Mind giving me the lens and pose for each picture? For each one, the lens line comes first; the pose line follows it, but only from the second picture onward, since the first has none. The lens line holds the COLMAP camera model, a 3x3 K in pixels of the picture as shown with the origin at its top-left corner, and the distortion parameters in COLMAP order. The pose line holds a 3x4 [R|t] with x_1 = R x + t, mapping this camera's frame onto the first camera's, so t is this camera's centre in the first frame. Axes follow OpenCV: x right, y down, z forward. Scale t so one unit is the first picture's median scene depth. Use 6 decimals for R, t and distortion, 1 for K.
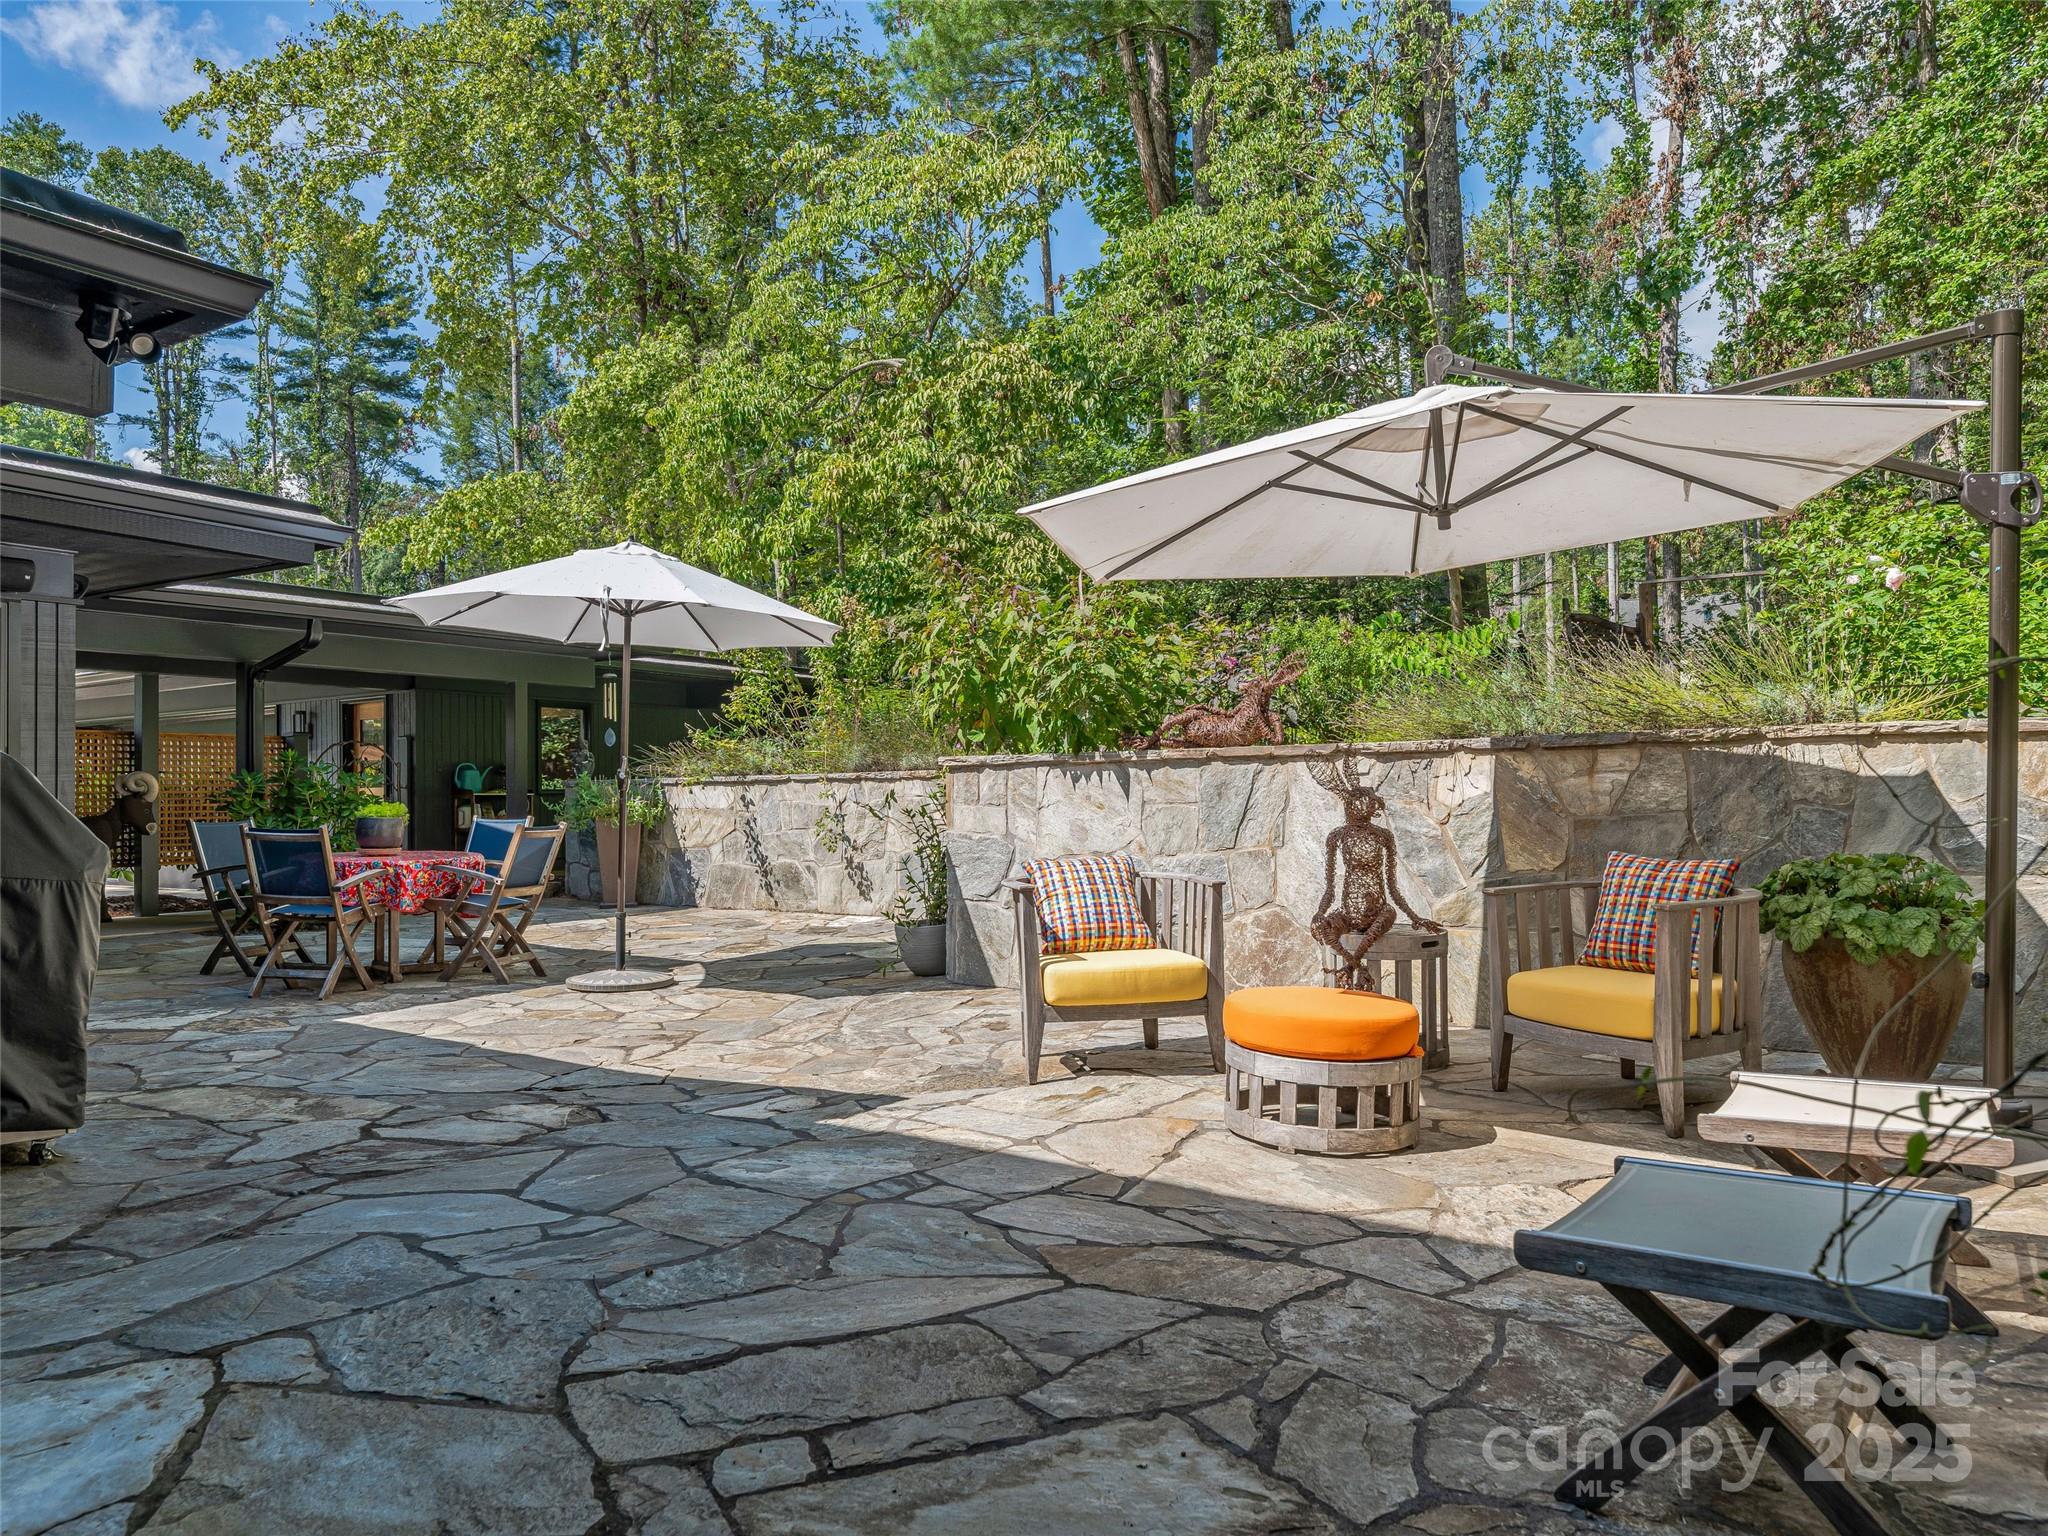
lens RADIAL K [[1392.9, 0, 1036.8], [0, 1392.9, 778.8], [0, 0, 1]] dist [0.006606, 0.002084]
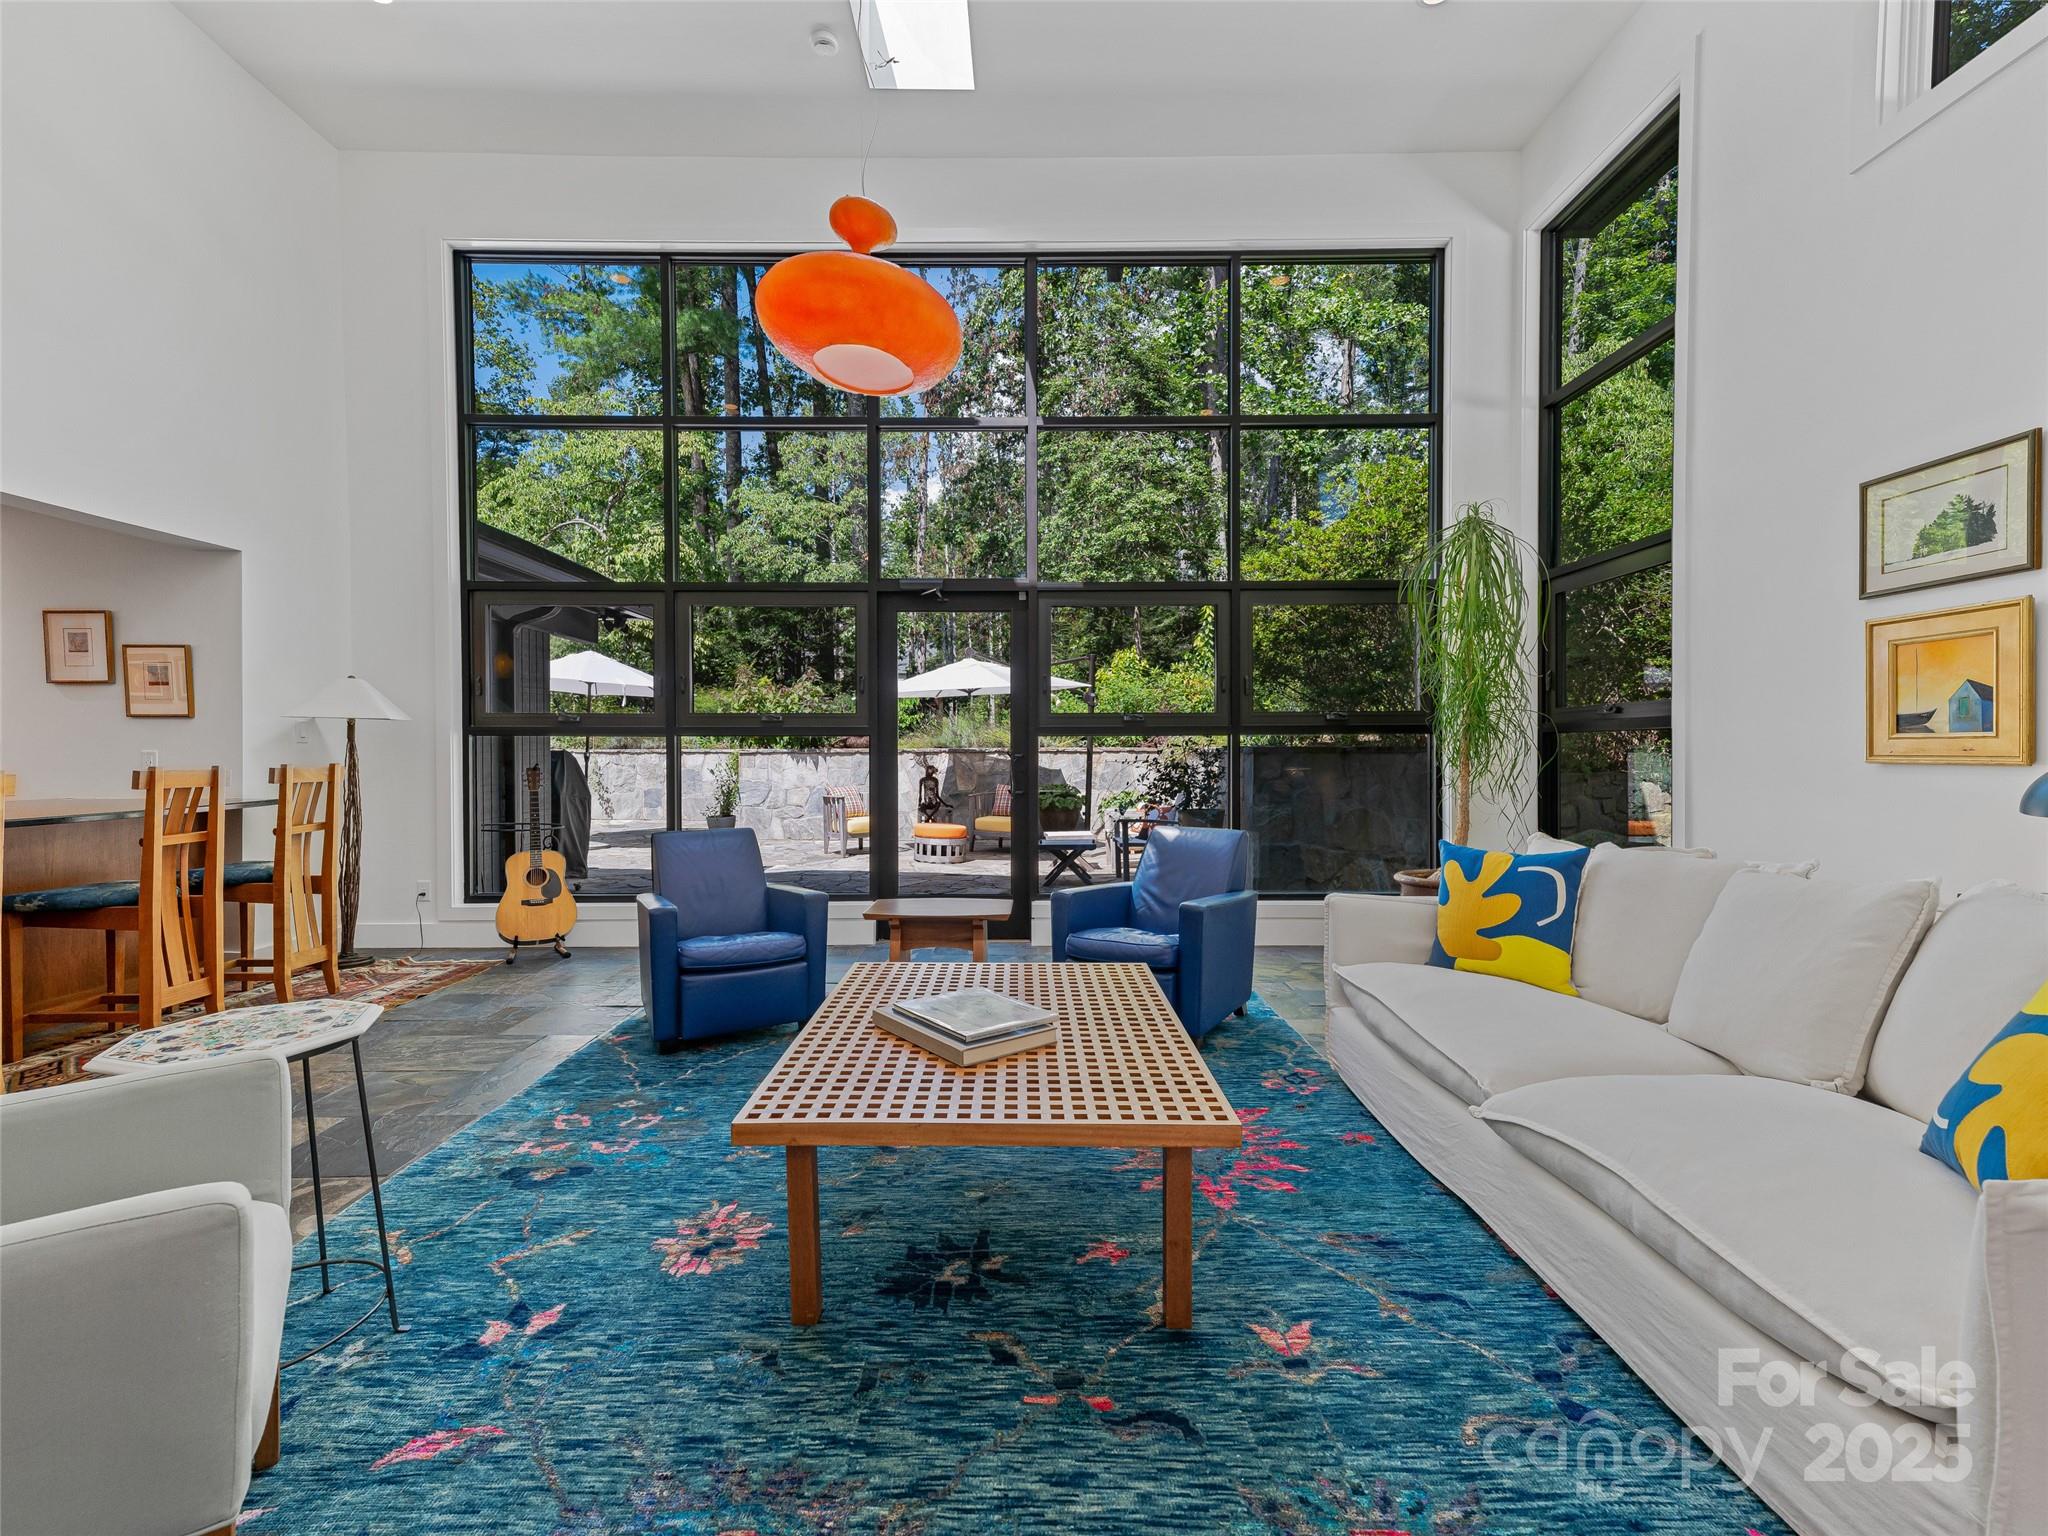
lens RADIAL K [[901.3, 0, 1027.6], [0, 901.3, 764.0], [0, 0, 1]] dist [0.000142, 0.000280]
pose [[0.830542, 0.004300, 0.556939, -0.755596], [-0.017603, 0.999673, 0.018532, -0.039358], [-0.556677, -0.025196, 0.830347, -0.888650]]
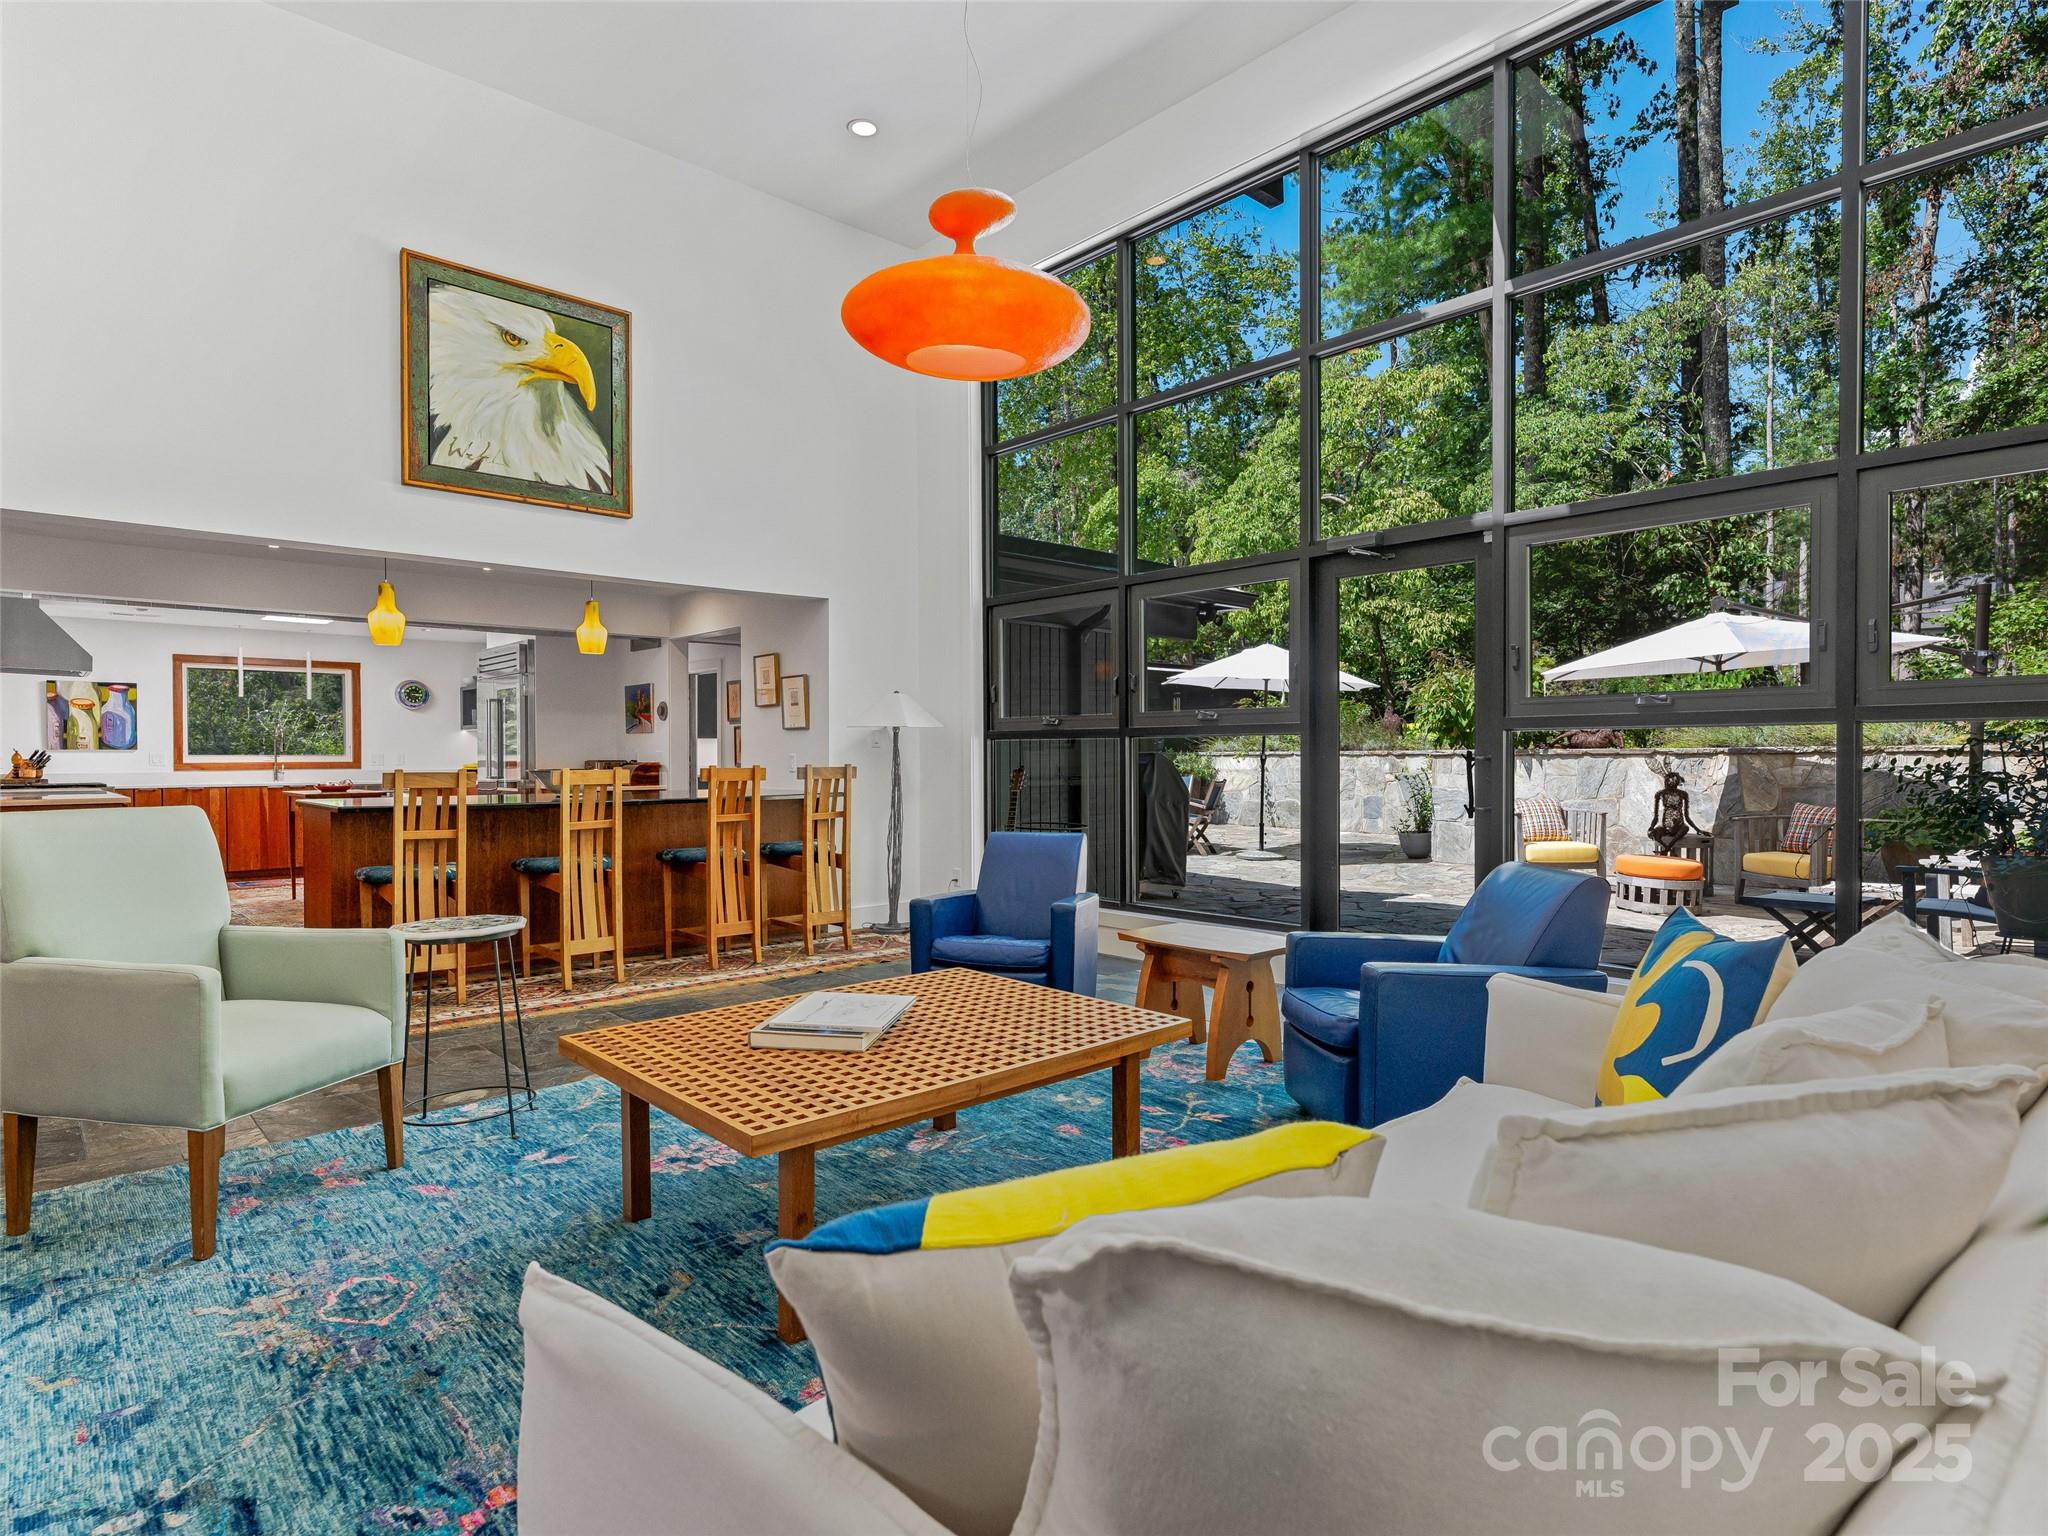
lens RADIAL K [[1113.2, 0, 1024.5], [0, 1113.2, 763.5], [0, 0, 1]] dist [0.012392, -0.000260]
pose [[0.967672, 0.012297, -0.251911, -0.326879], [-0.006162, 0.999665, 0.025125, -0.046953], [0.252136, -0.022760, 0.967424, -1.017319]]
